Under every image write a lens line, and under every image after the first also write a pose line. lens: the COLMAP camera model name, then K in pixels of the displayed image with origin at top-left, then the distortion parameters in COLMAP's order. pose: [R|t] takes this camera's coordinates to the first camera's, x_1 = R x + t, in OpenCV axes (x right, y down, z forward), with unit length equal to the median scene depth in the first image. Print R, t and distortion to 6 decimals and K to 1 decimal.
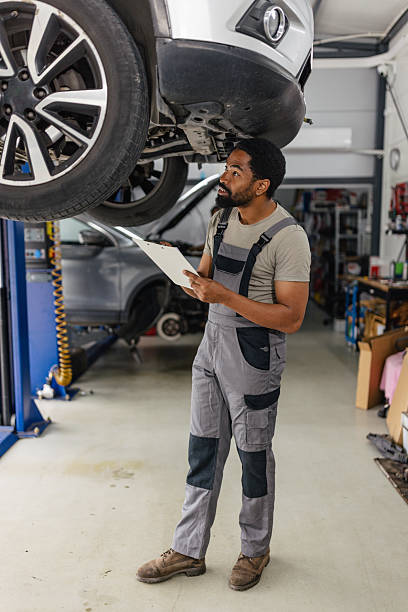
lens RADIAL K [[587.0, 0, 204.0], [0, 587.0, 306.0], [0, 0, 1]] dist [0.010680, 0.005597]
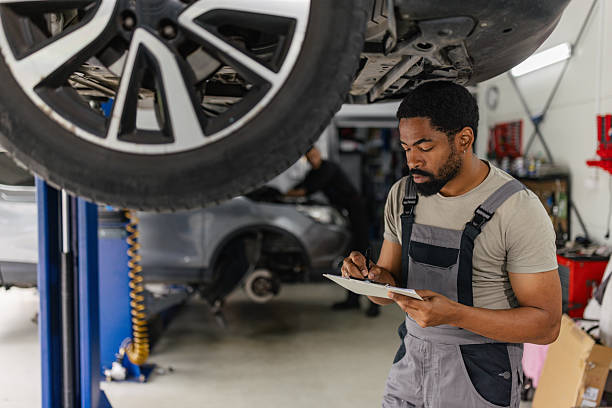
lens RADIAL K [[586.2, 0, 299.3], [0, 586.2, 199.2], [0, 0, 1]] dist [-0.001681, -0.001628]
pose [[0.997472, 0.003339, 0.070984, -0.073562], [0.001154, 0.998003, -0.063159, -0.044086], [-0.071053, 0.063081, 0.995476, 0.153418]]
